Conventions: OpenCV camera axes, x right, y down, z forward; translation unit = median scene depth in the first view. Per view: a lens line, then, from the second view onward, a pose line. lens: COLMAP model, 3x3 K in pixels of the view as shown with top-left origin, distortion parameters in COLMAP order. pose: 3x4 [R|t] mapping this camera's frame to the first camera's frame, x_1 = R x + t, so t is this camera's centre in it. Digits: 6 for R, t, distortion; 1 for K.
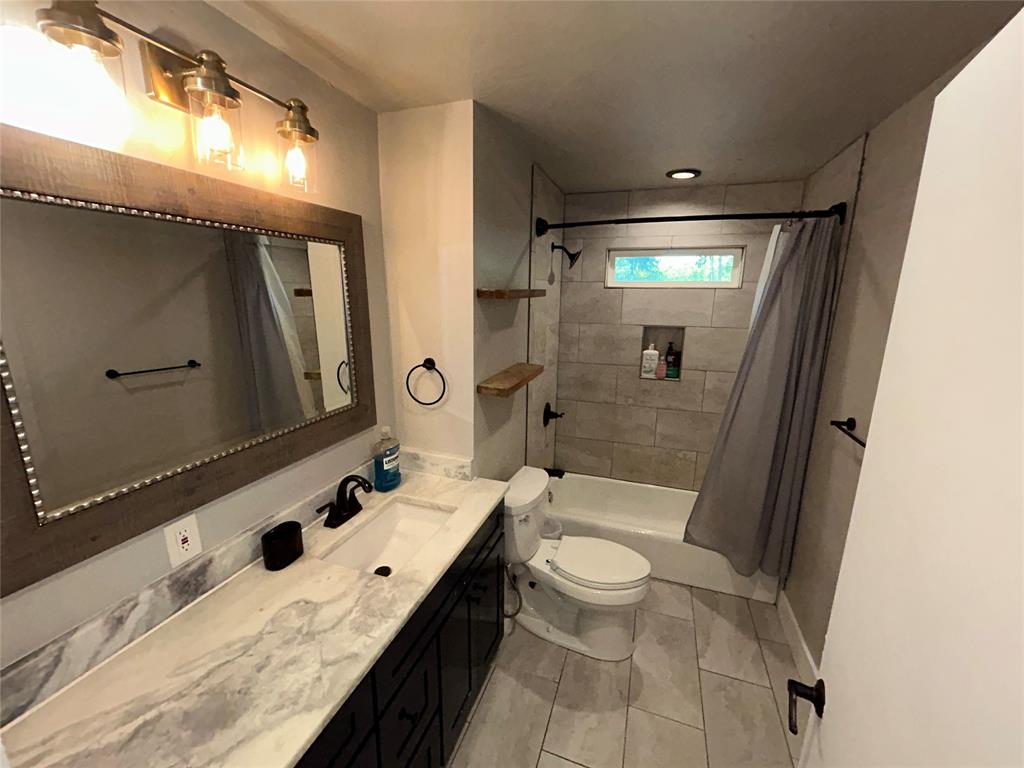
lens RADIAL K [[415.5, 0, 511.1], [0, 415.5, 384.4], [0, 0, 1]] dist [0.001288, 0.000031]
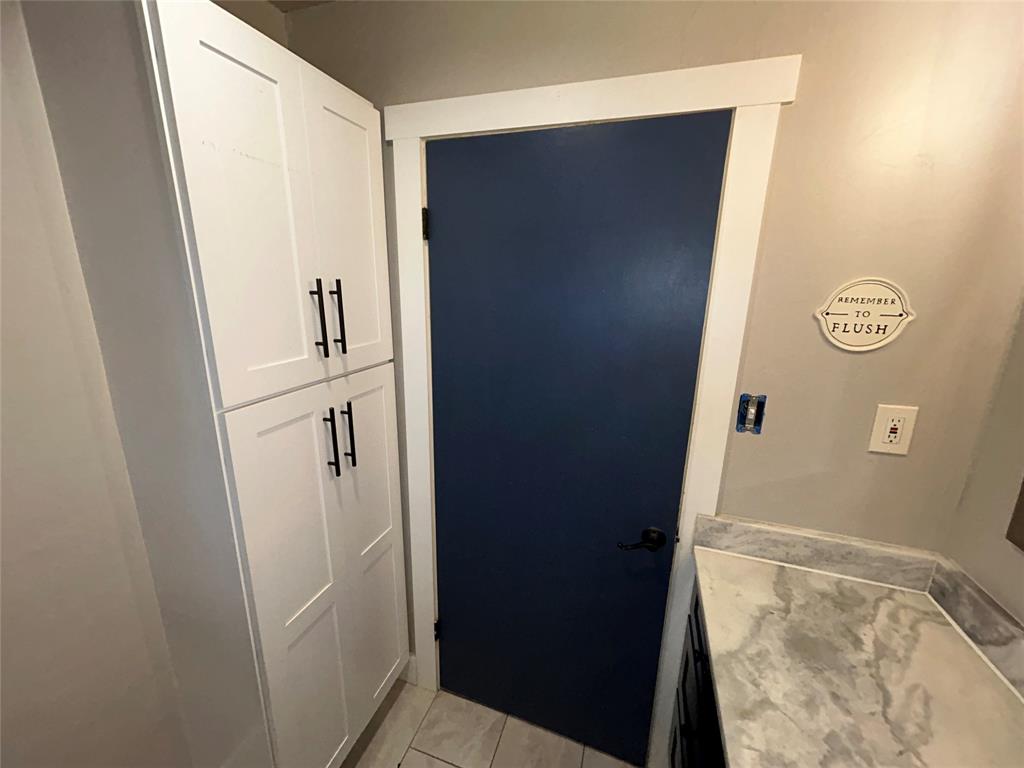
lens RADIAL K [[415.5, 0, 512.0], [0, 415.5, 383.7], [0, 0, 1]] dist [0.001288, 0.000031]
pose [[-0.999219, -0.025237, -0.030393, 0.105579], [-0.036175, 0.893689, 0.447226, -0.254028], [0.015876, 0.447977, -0.893904, 1.496526]]
